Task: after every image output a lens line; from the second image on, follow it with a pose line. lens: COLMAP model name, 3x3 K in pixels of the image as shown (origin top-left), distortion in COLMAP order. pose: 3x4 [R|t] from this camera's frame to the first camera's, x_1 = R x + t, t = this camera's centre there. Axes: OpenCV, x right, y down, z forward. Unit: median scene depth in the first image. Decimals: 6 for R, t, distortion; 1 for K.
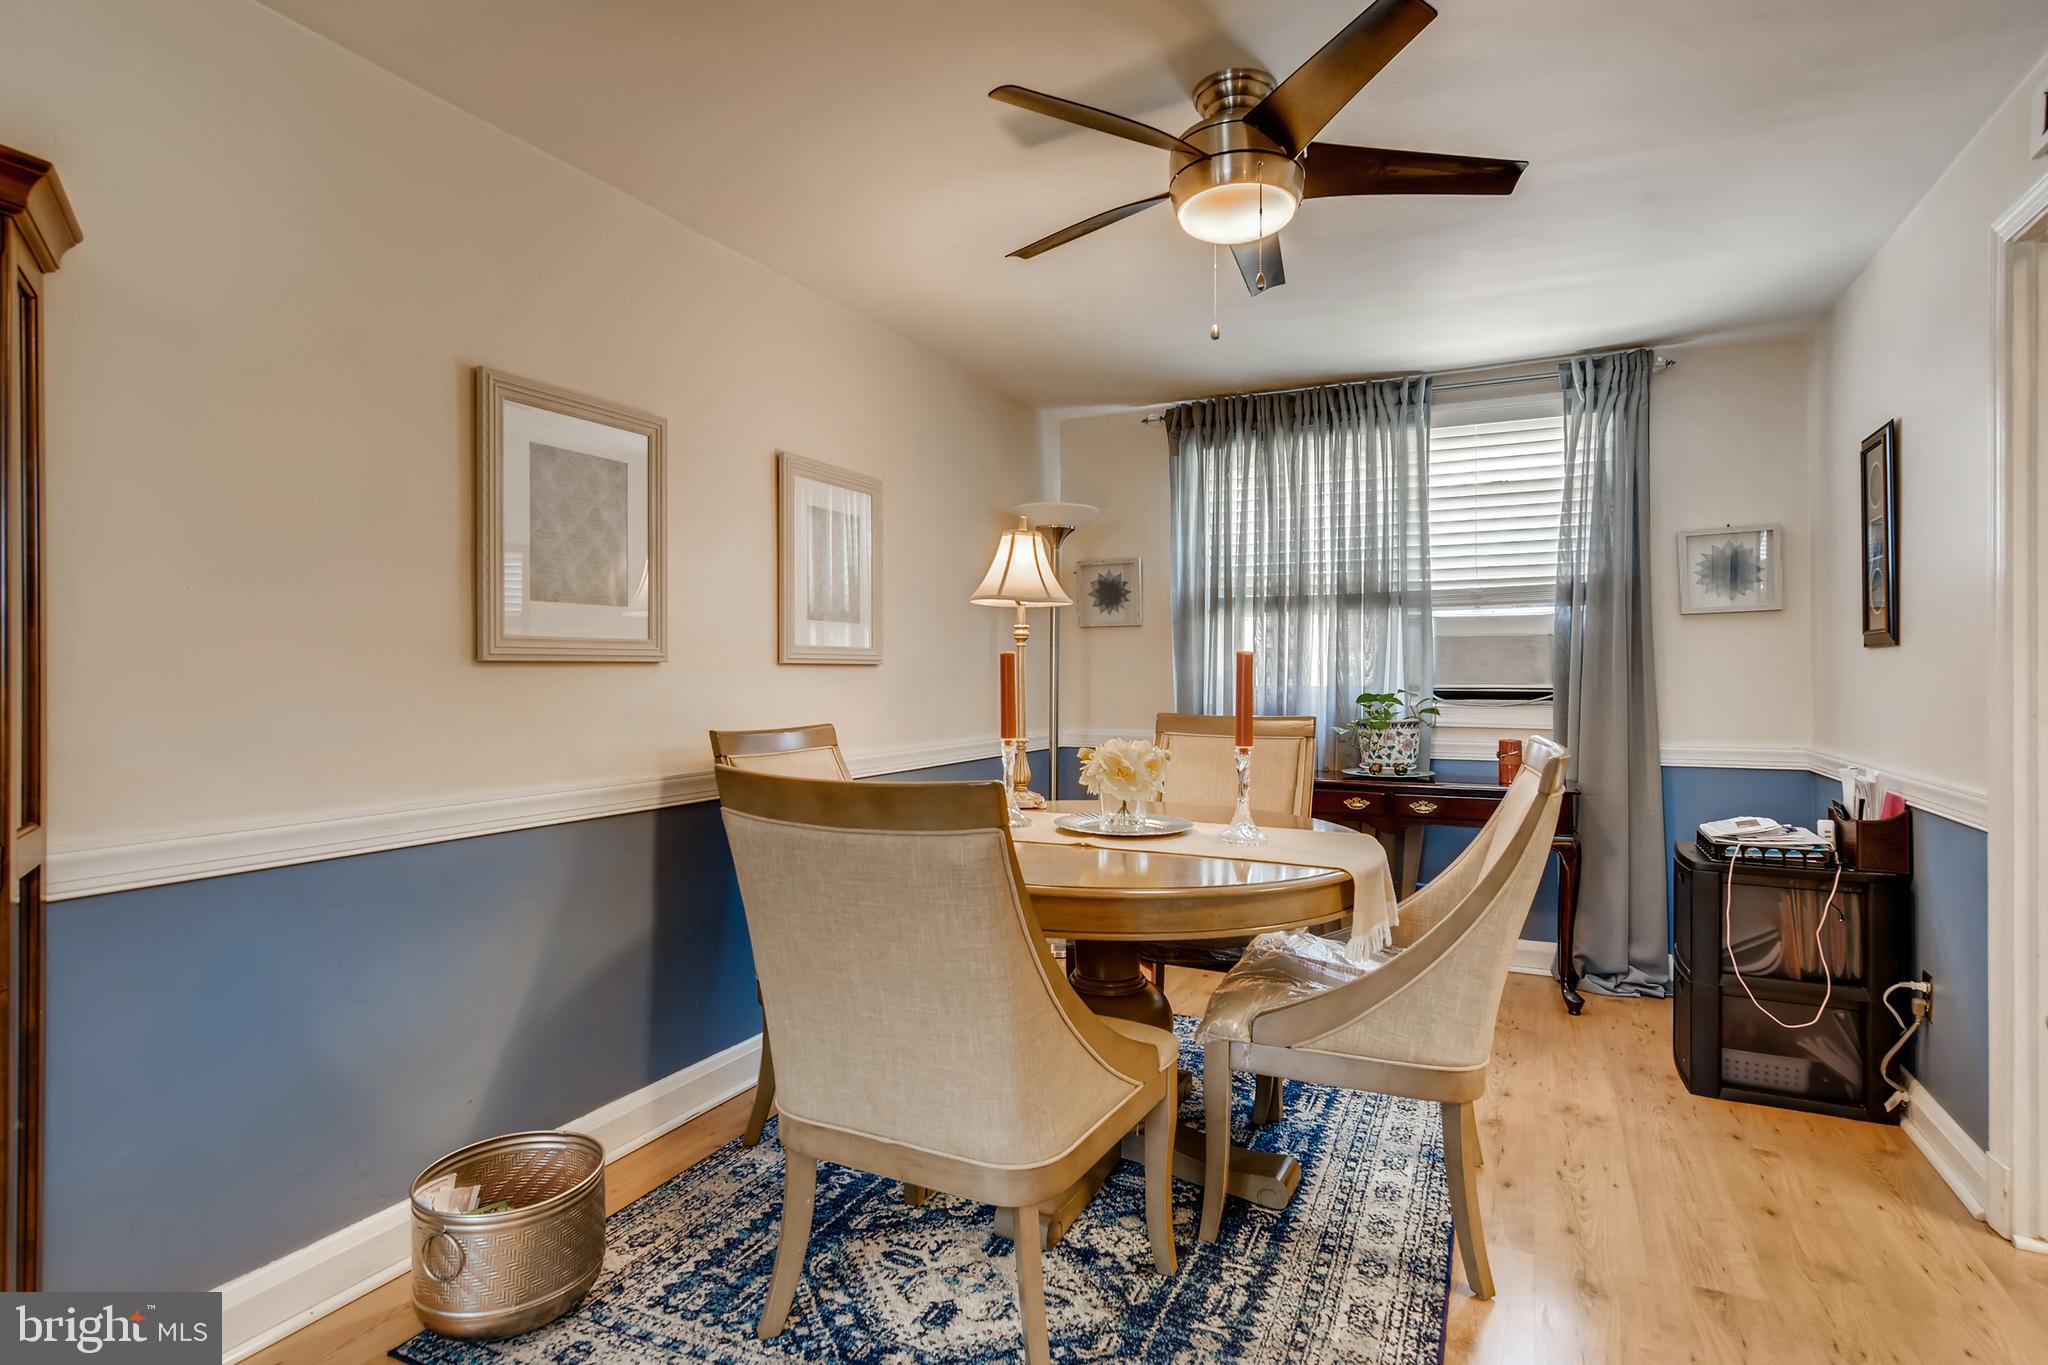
lens RADIAL K [[1040.9, 0, 1017.0], [0, 1040.9, 674.9], [0, 0, 1]] dist [0.005801, 0.000171]
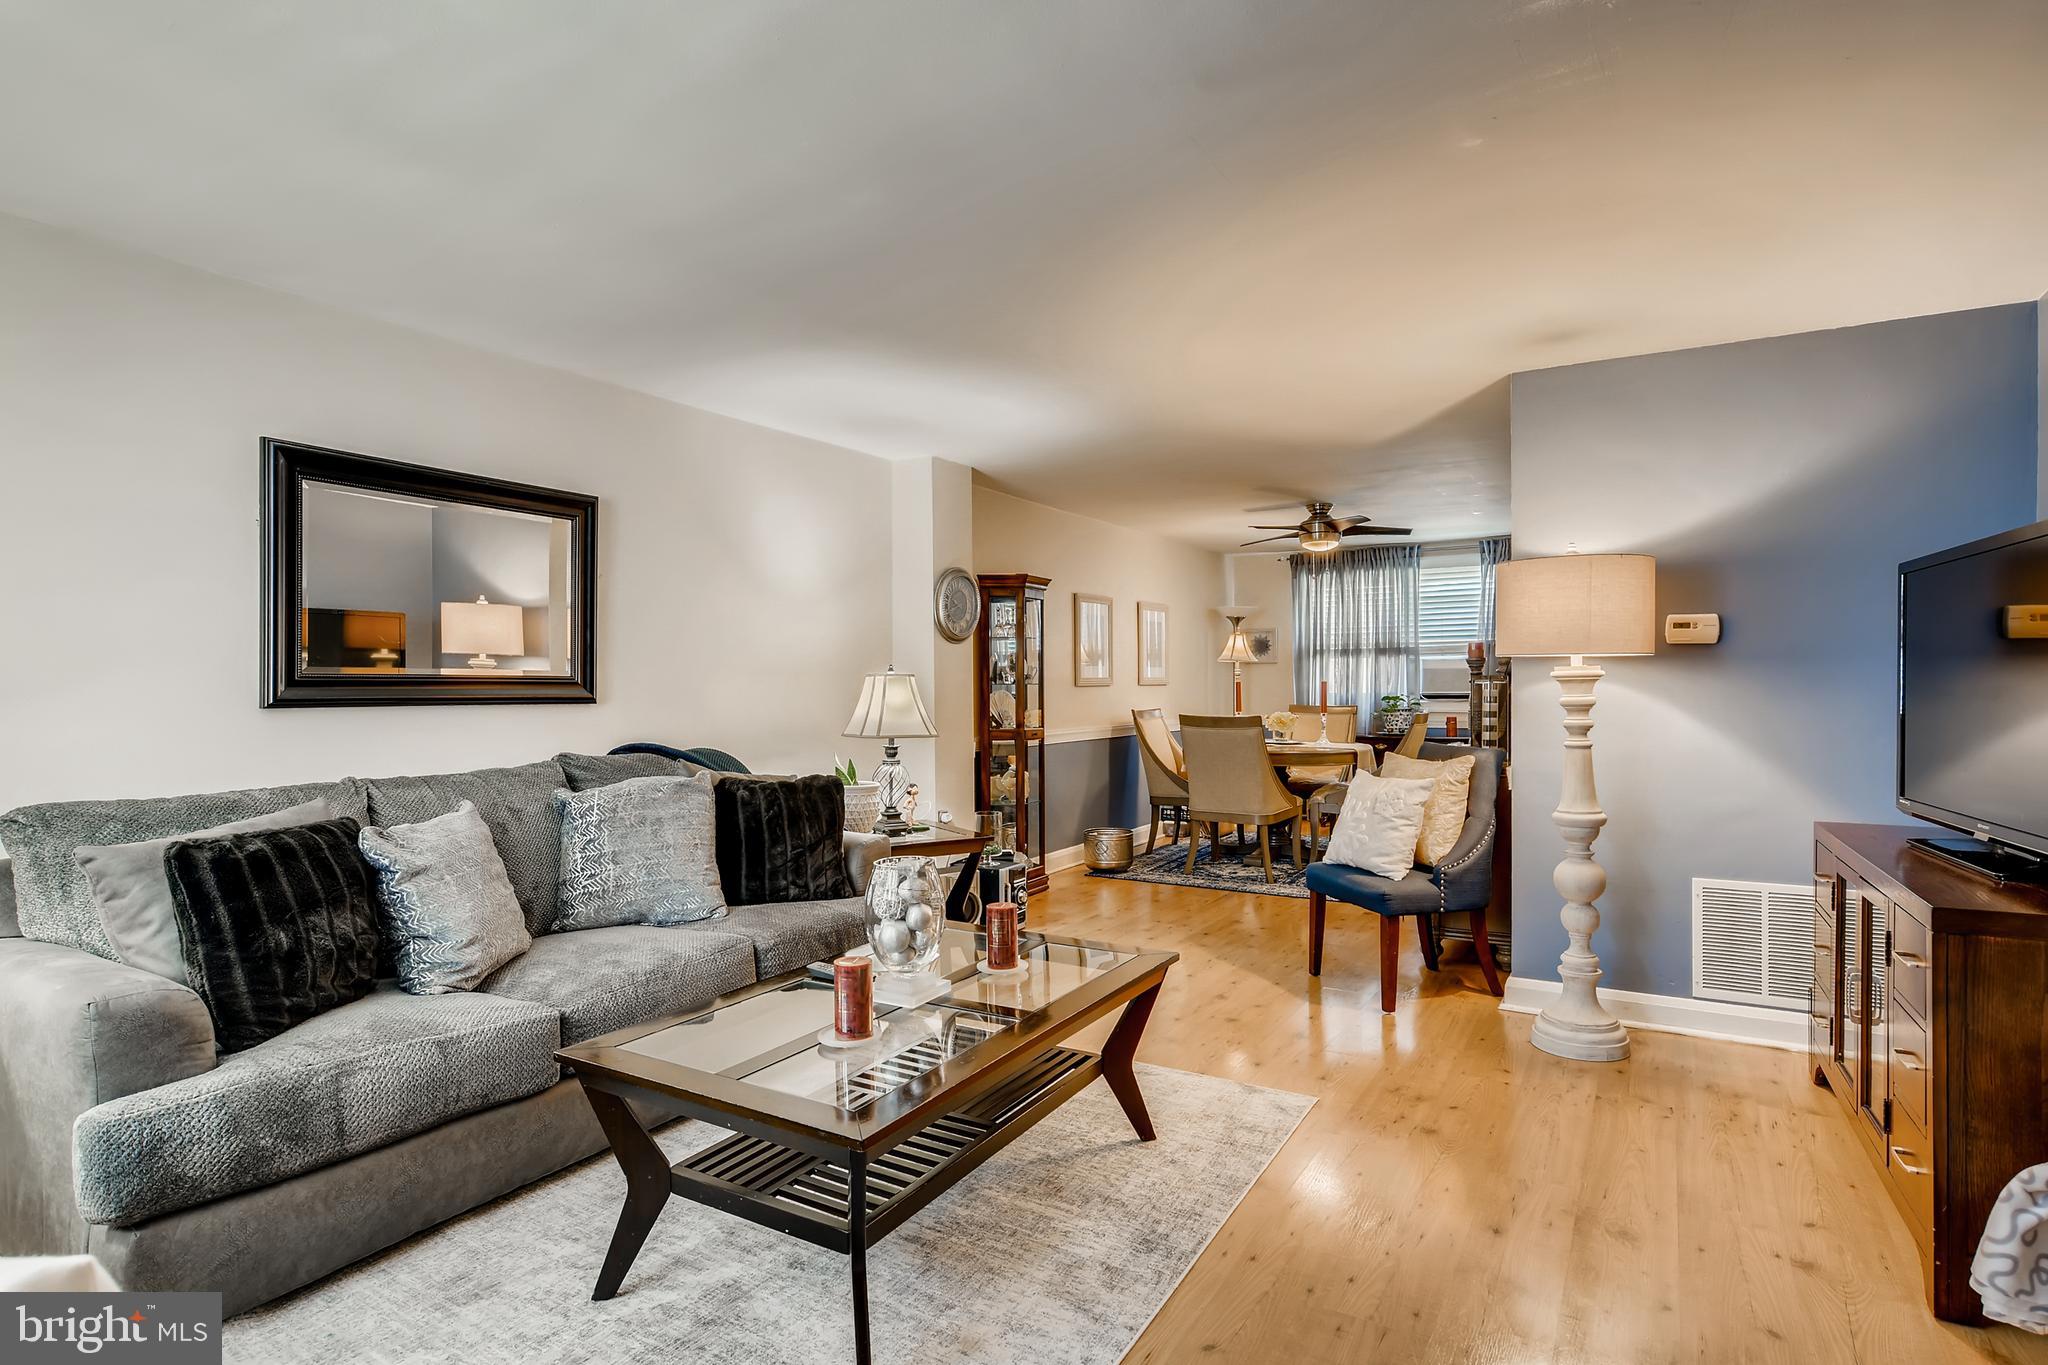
lens RADIAL K [[1040.9, 0, 1030.8], [0, 1040.9, 694.3], [0, 0, 1]] dist [0.005801, 0.000171]
pose [[0.996666, -0.005315, -0.081422, -0.208703], [0.006195, 0.999925, 0.010551, -0.012216], [0.081359, -0.011020, 0.996624, -1.131250]]
